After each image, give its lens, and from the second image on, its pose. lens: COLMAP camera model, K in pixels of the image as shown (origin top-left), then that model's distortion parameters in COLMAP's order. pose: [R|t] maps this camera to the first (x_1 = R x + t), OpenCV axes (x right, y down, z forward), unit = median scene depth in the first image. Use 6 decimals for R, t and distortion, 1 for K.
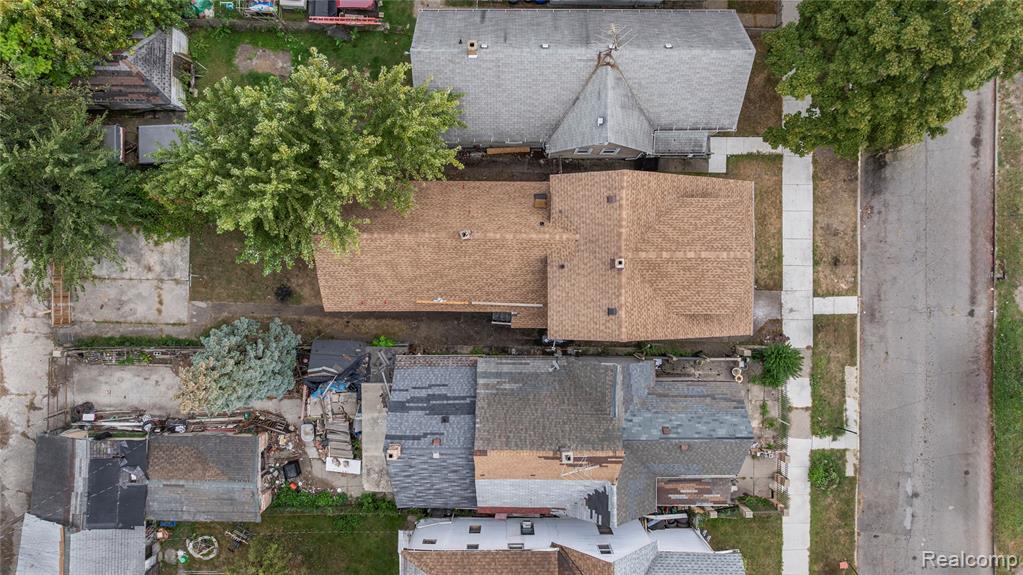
lens RADIAL K [[729.3, 0, 511.5], [0, 729.3, 287.5], [0, 0, 1]] dist [-0.023927, 0.006861]
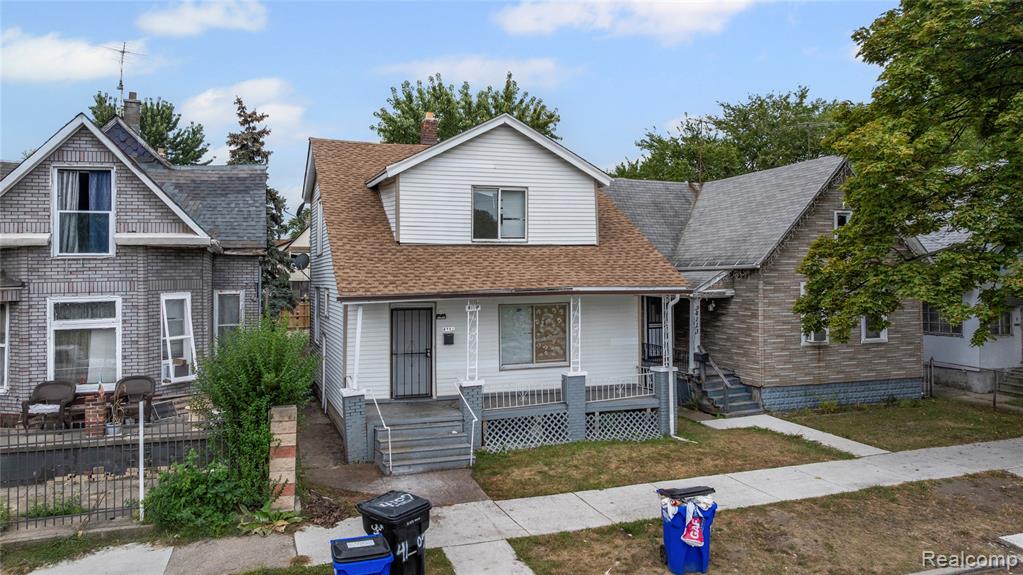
lens RADIAL K [[765.5, 0, 515.0], [0, 765.5, 258.4], [0, 0, 1]] dist [-0.017984, 0.001446]
pose [[0.333502, -0.030592, -0.942253, 0.670461], [-0.942668, 0.002353, -0.333725, 0.099436], [0.012427, 0.999529, -0.028053, 0.908177]]
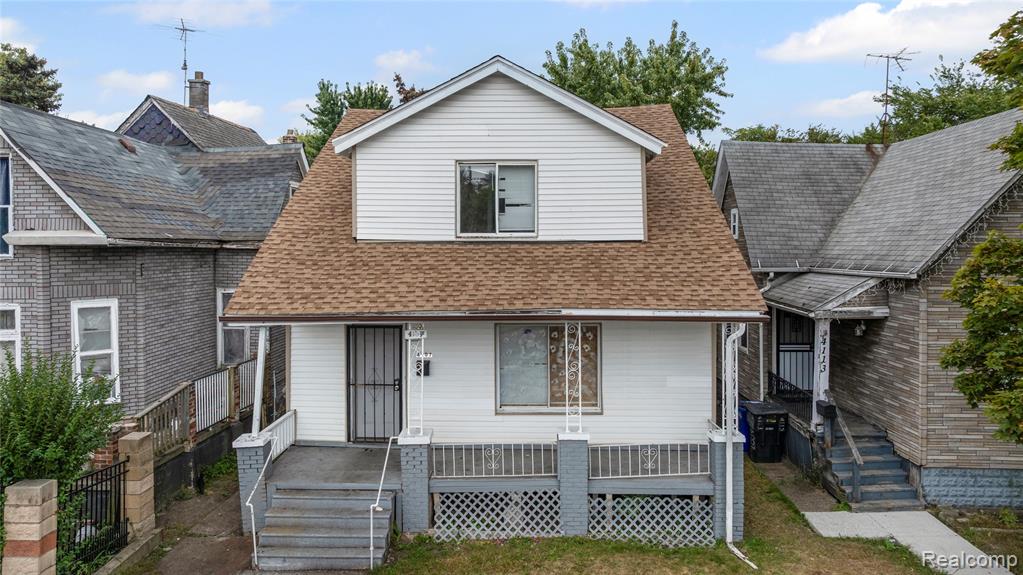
lens RADIAL K [[738.9, 0, 517.2], [0, 738.9, 246.4], [0, 0, 1]] dist [-0.046712, 0.044250]
pose [[-0.023460, -0.005030, -0.999712, 0.560702], [-0.999725, 0.000673, 0.023457, -0.052684], [0.000555, 0.999987, -0.005044, 0.891820]]
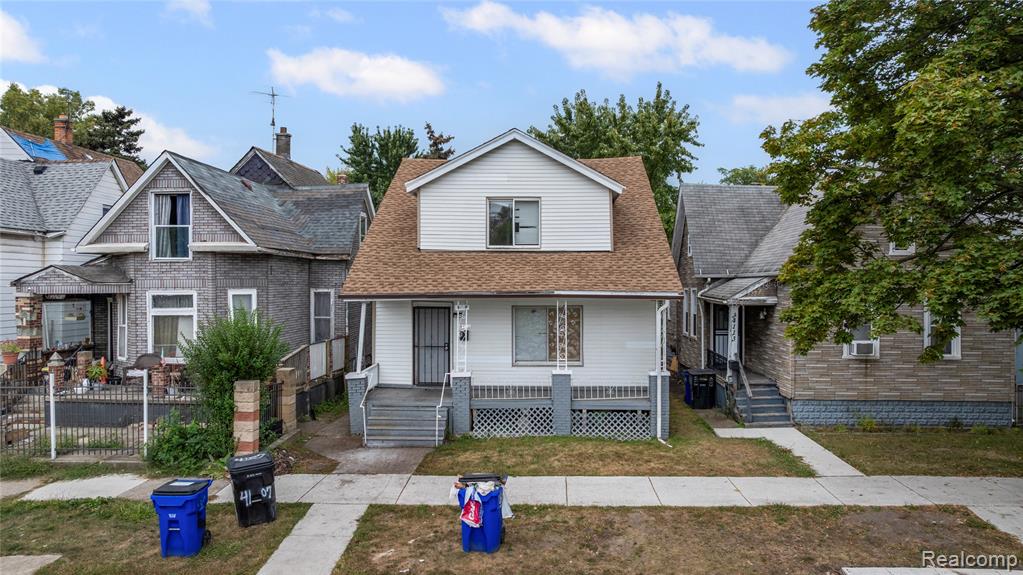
lens RADIAL K [[733.8, 0, 535.7], [0, 733.8, 289.0], [0, 0, 1]] dist [-0.019665, 0.001188]
pose [[-0.016775, 0.003710, -0.999852, 0.711029], [-0.999852, -0.003786, 0.016761, -0.058615], [-0.003724, 0.999986, 0.003773, 0.909900]]
